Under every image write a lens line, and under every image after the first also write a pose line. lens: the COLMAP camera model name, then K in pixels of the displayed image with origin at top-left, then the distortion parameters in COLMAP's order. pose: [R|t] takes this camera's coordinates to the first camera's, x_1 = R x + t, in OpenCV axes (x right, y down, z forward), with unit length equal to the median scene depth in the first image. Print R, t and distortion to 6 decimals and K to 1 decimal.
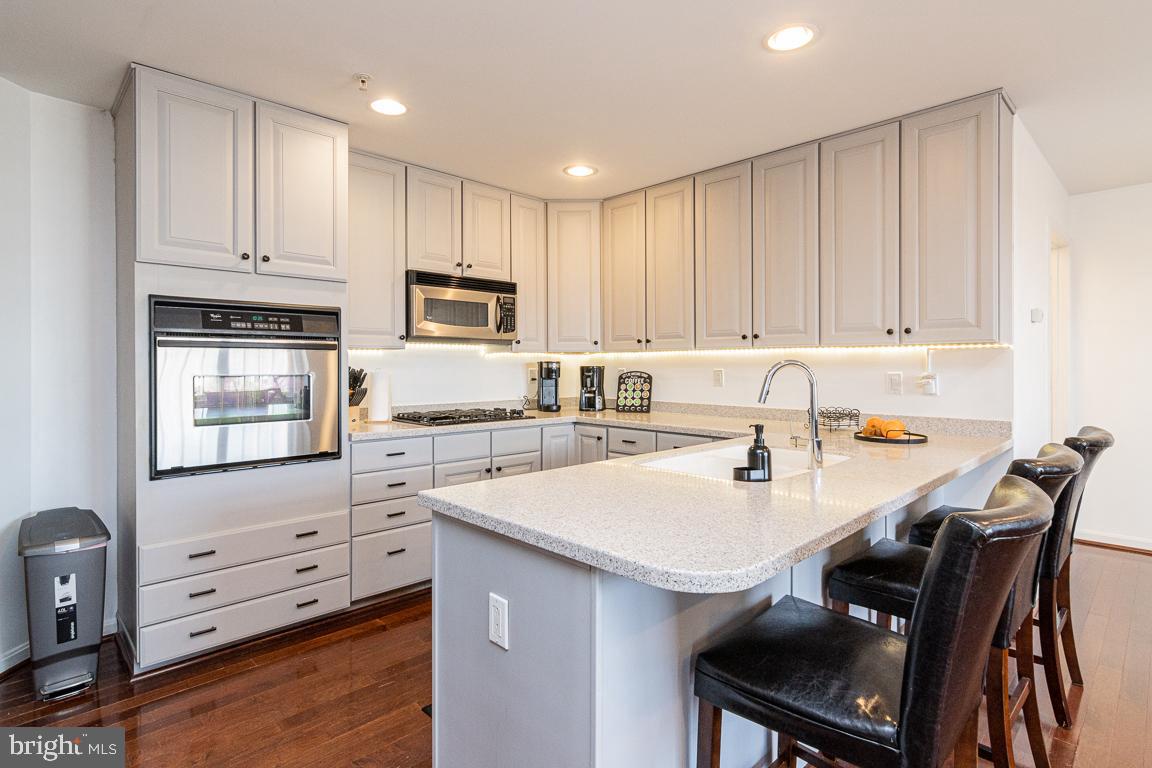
lens RADIAL K [[593.1, 0, 579.2], [0, 593.1, 366.1], [0, 0, 1]] dist [0.000021, -0.000348]
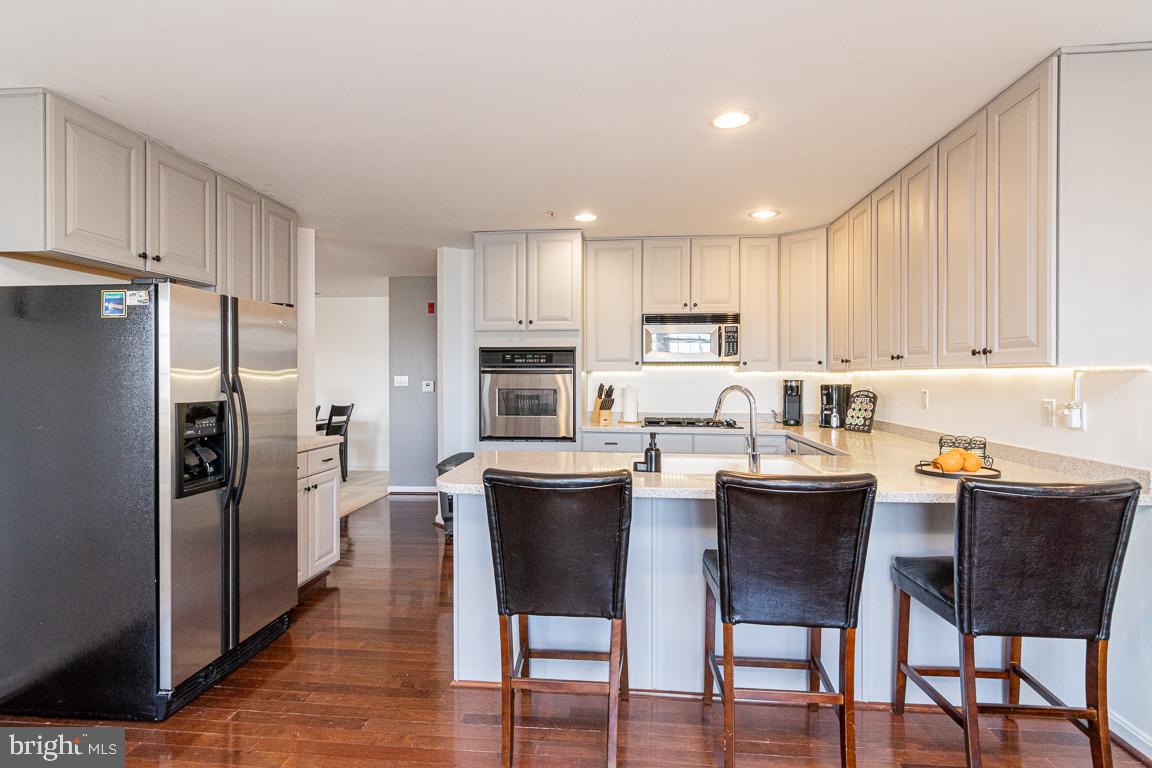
lens RADIAL K [[593.1, 0, 572.9], [0, 593.1, 383.3], [0, 0, 1]] dist [0.000021, -0.000348]
pose [[0.630642, 0.011169, -0.775993, 0.613077], [-0.002935, 0.999924, 0.012006, -0.015160], [0.776068, -0.005294, 0.630627, -0.003788]]
